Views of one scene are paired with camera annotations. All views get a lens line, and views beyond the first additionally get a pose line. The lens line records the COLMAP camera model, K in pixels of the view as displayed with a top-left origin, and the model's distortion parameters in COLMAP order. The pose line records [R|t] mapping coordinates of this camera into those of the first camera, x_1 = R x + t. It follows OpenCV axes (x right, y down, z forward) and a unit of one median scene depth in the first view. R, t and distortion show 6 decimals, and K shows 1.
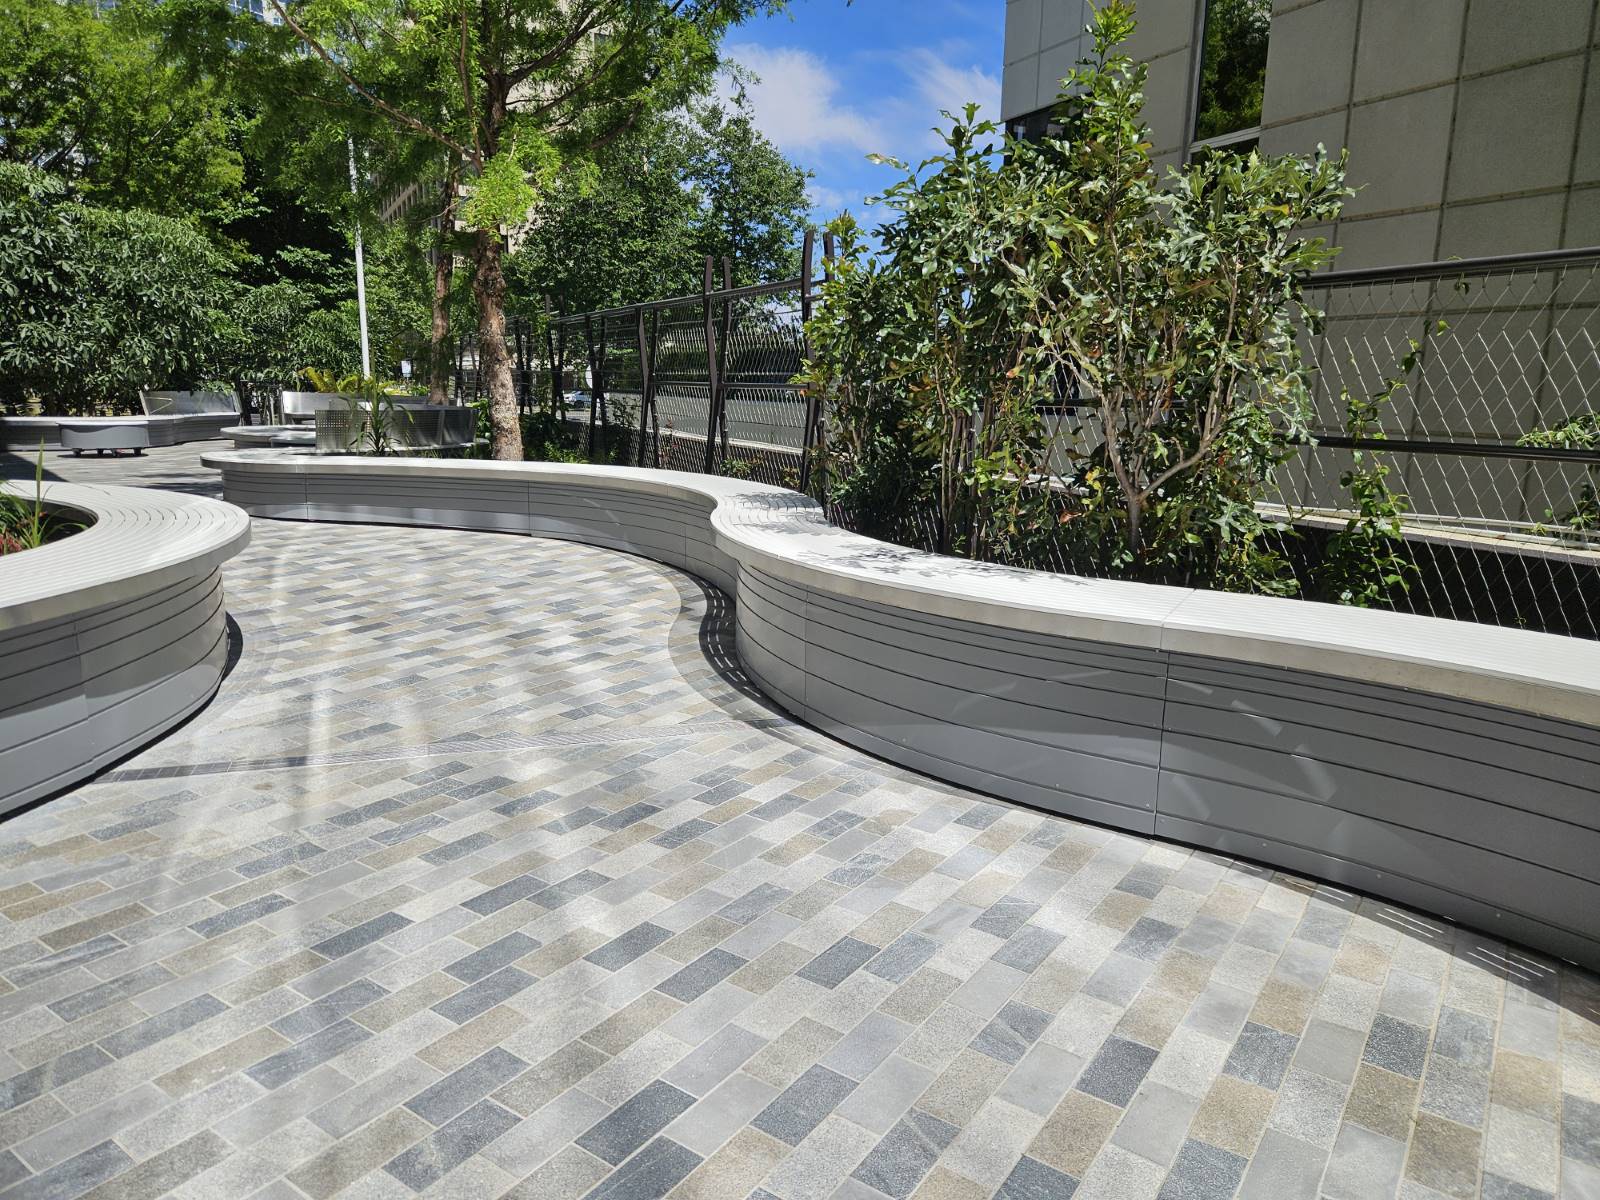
lens RADIAL K [[1057.9, 0, 800.0], [0, 1057.9, 600.0], [0, 0, 1]] dist [0.055926, -0.042815]
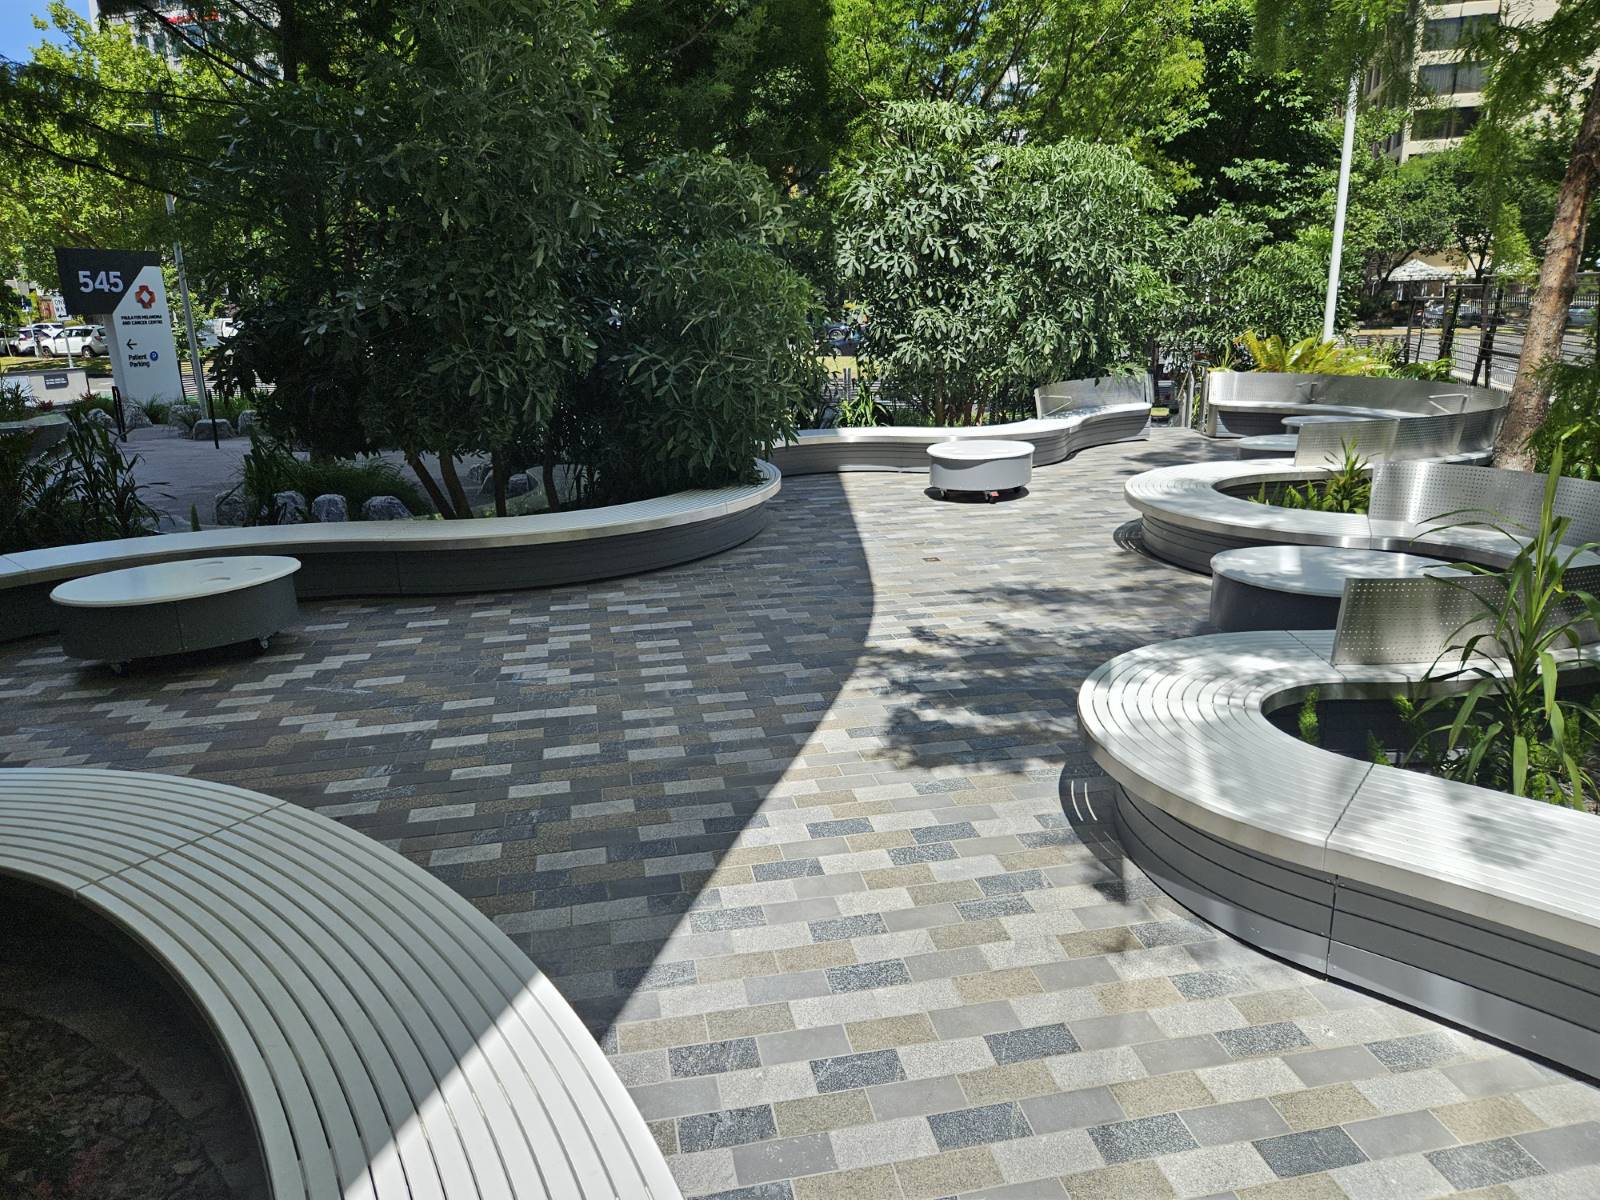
lens RADIAL K [[1057.9, 0, 800.0], [0, 1057.9, 600.0], [0, 0, 1]] dist [0.055926, -0.042815]
pose [[0.713591, 0.154811, -0.683244, -0.192314], [-0.100238, 0.987806, 0.119129, -0.117983], [0.693355, -0.016522, 0.720407, 0.333903]]
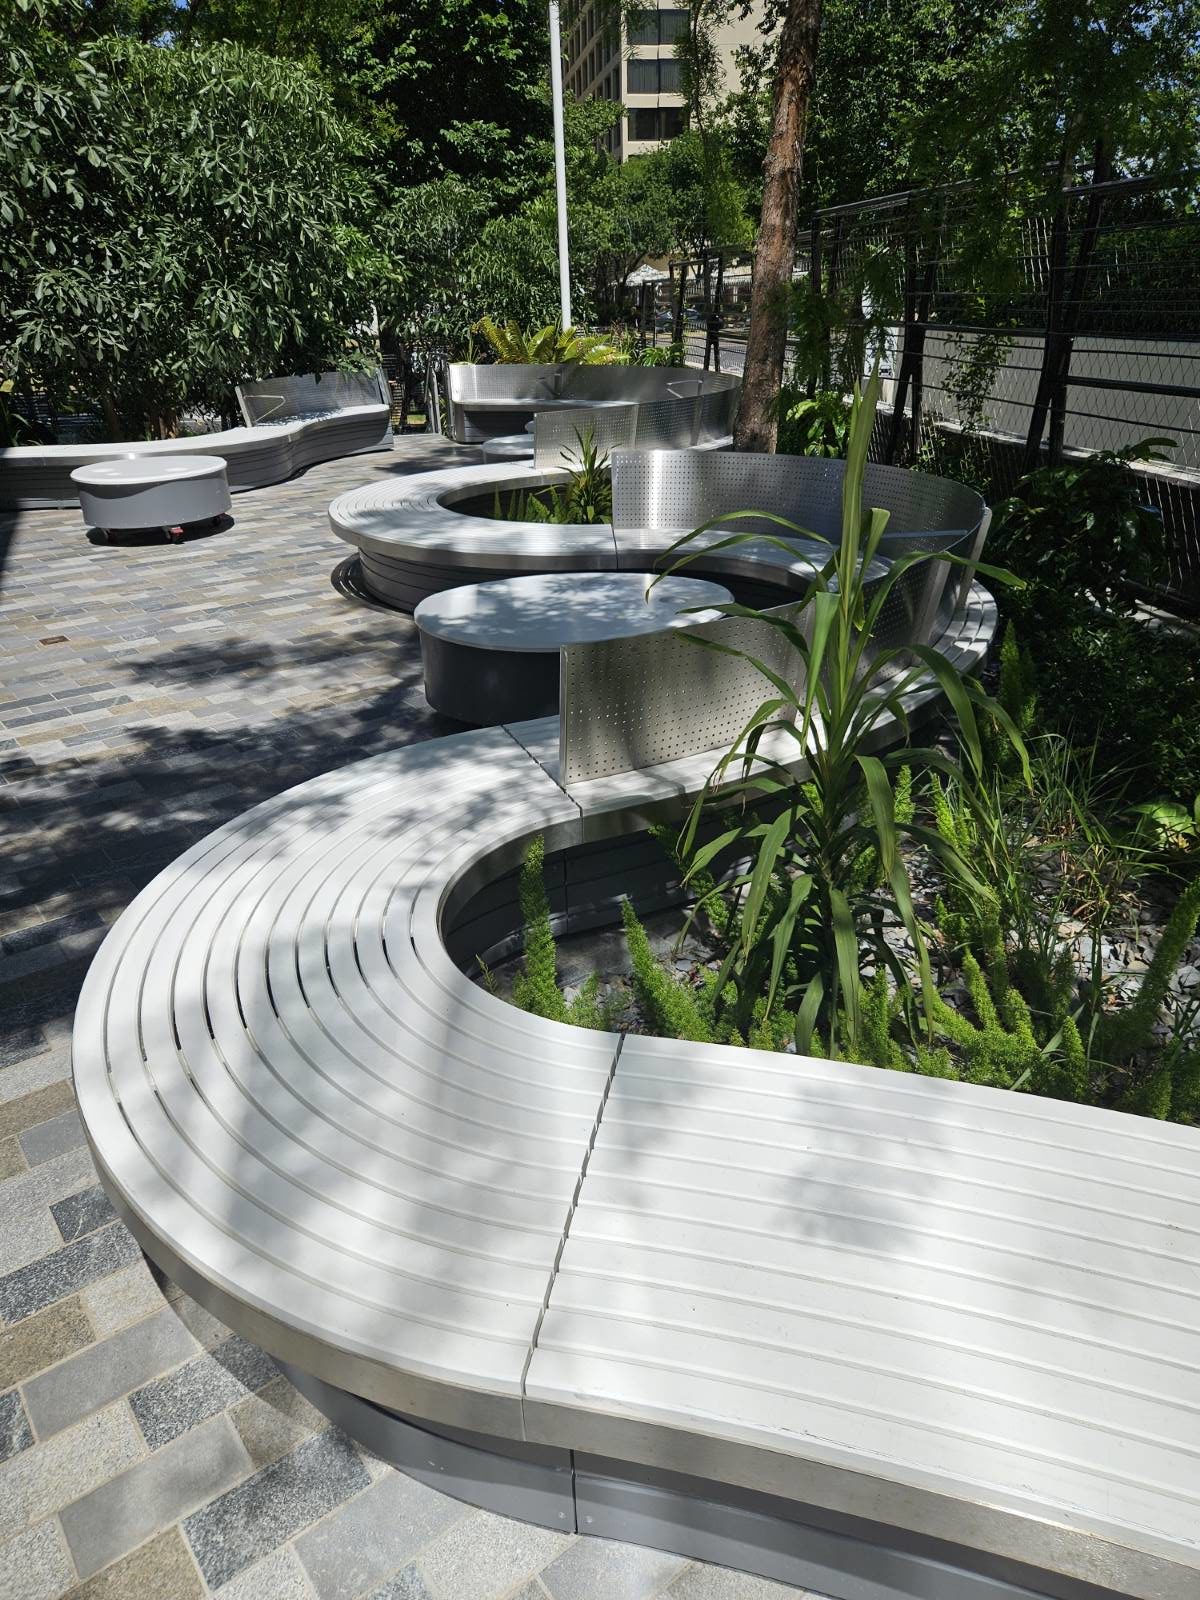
lens RADIAL K [[1057.9, 0, 599.3], [0, 1057.9, 788.7], [0, 0, 1]] dist [0.055926, -0.042815]
pose [[0.949875, 0.094127, -0.298124, -0.221784], [-0.021334, 0.970892, 0.238565, -0.122218], [0.311901, -0.220247, 0.924234, 0.460818]]
